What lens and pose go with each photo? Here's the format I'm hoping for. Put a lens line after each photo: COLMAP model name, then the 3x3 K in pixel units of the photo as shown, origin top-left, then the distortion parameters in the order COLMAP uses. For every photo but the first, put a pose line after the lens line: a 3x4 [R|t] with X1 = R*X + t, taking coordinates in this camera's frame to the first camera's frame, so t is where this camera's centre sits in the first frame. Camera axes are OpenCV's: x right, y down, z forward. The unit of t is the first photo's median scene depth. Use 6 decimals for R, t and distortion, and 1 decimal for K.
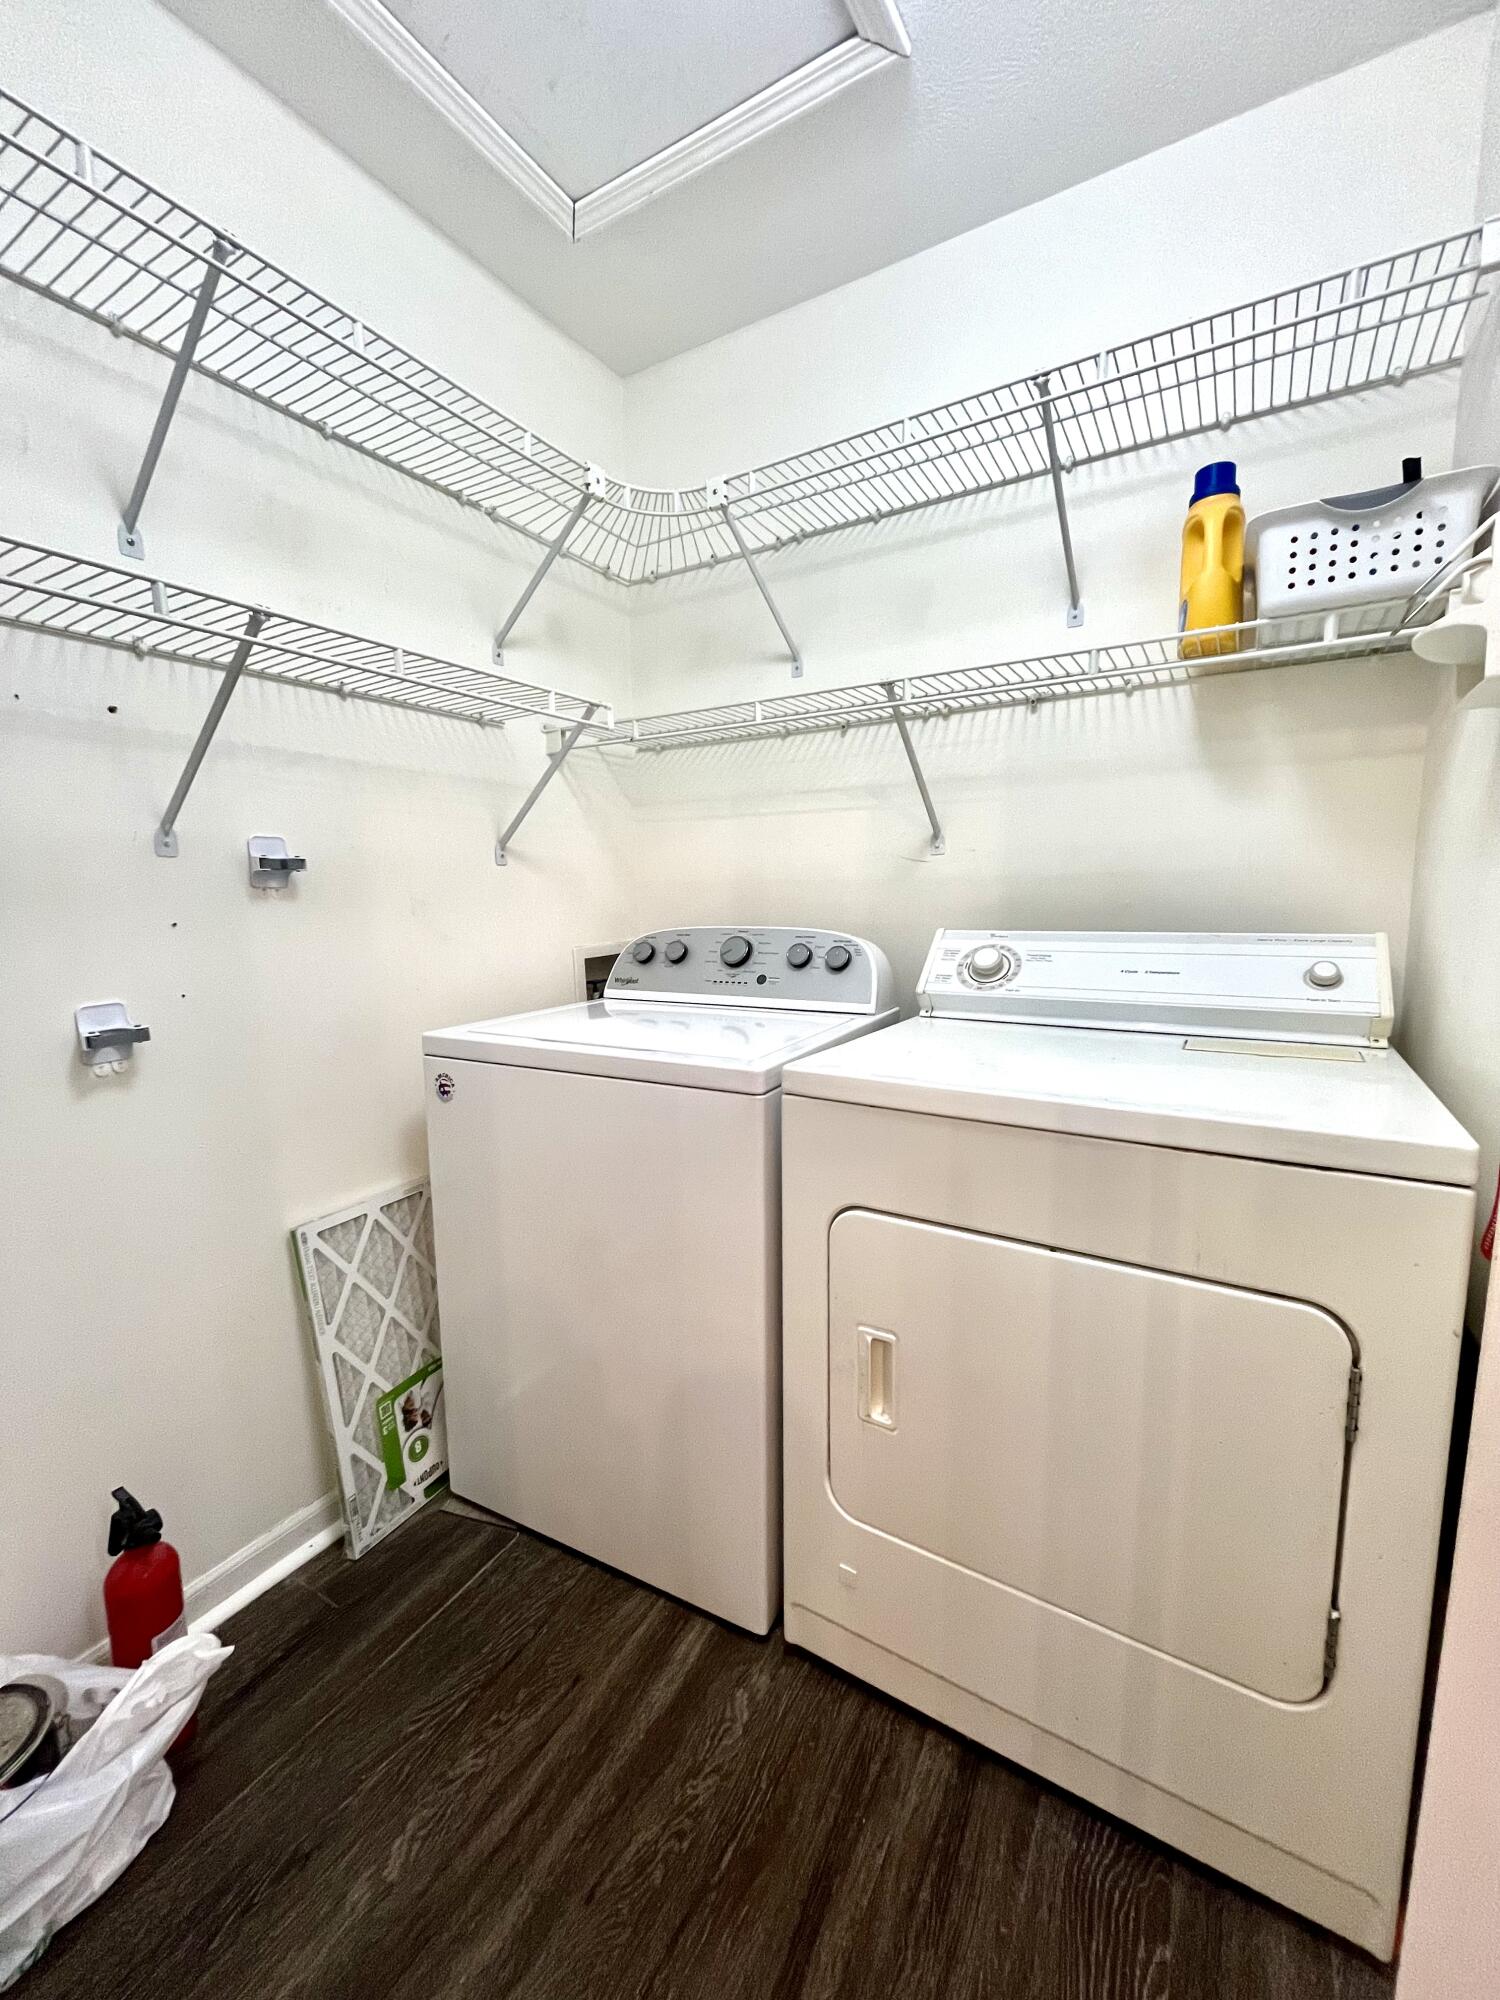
lens RADIAL K [[802.5, 0, 759.2], [0, 802.5, 992.2], [0, 0, 1]] dist [-0.005183, 0.000445]
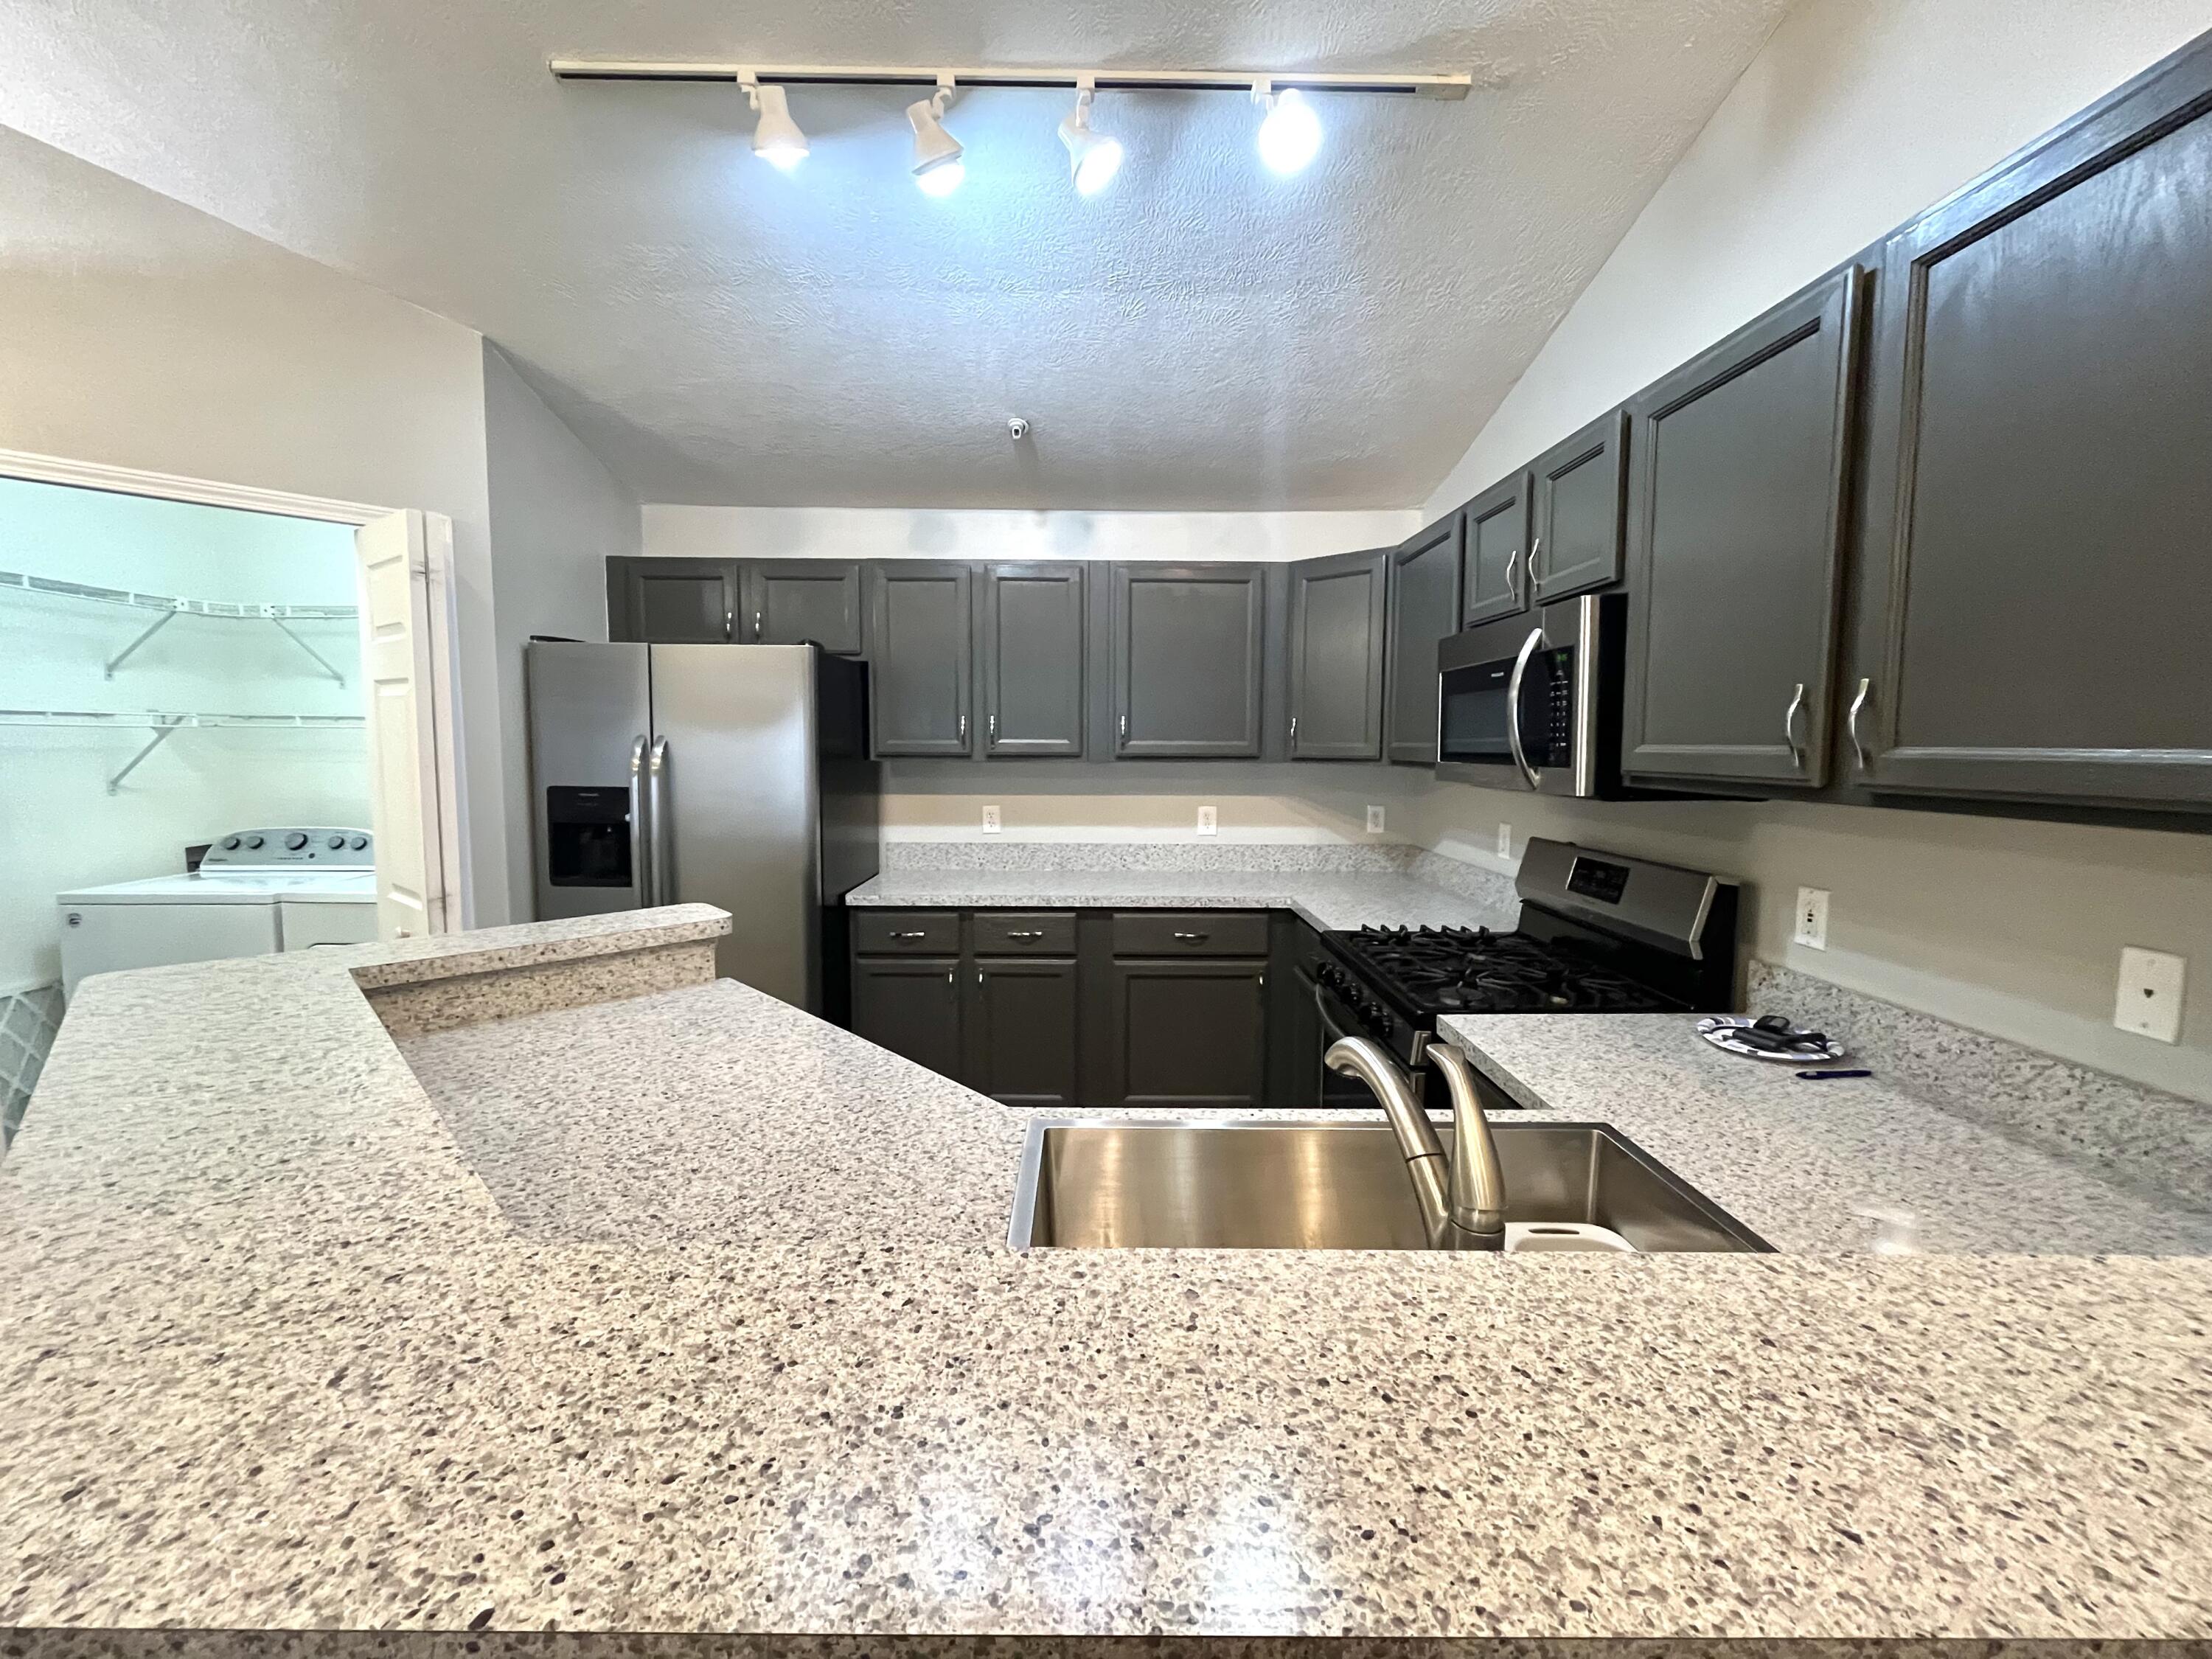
lens RADIAL K [[887.6, 0, 1099.0], [0, 887.6, 815.7], [0, 0, 1]] dist [-0.005183, 0.000445]
pose [[0.857398, -0.024651, 0.514063, 0.522913], [0.046347, 0.998492, -0.029422, 0.037306], [-0.512563, 0.049052, 0.857248, -1.725387]]
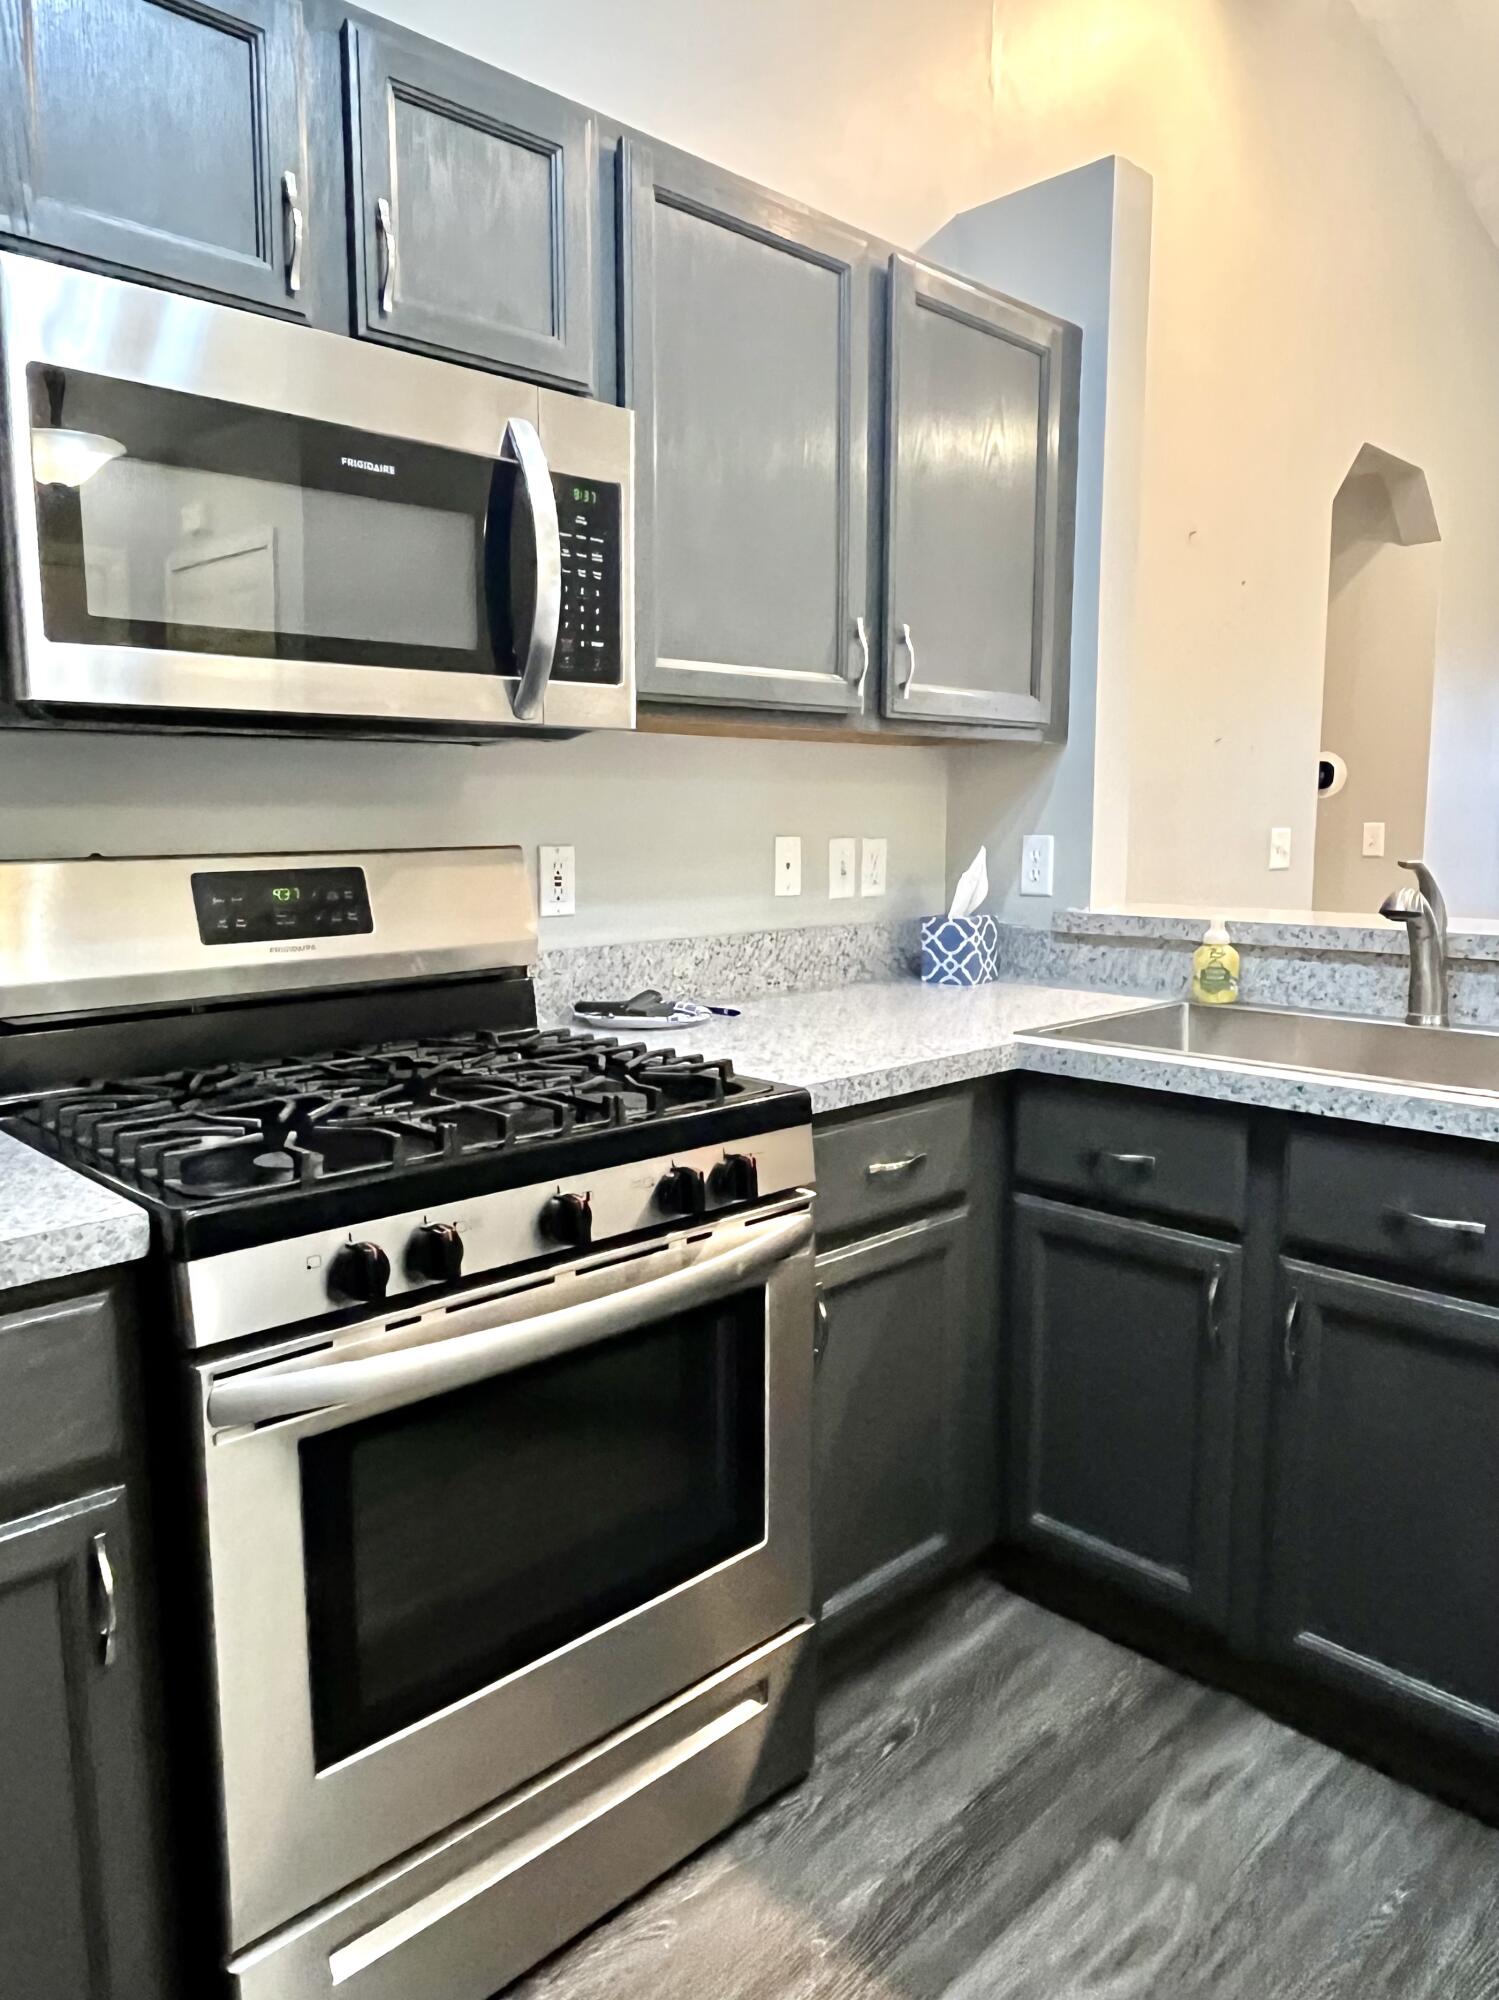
lens RADIAL K [[1342.9, 0, 759.6], [0, 1342.9, 993.1], [0, 0, 1]] dist [-0.003977, -0.000287]
pose [[-0.963513, -0.024586, 0.266529, 1.171203], [0.044749, 0.966960, 0.250969, -0.048159], [-0.263893, 0.253739, -0.930579, -0.140856]]
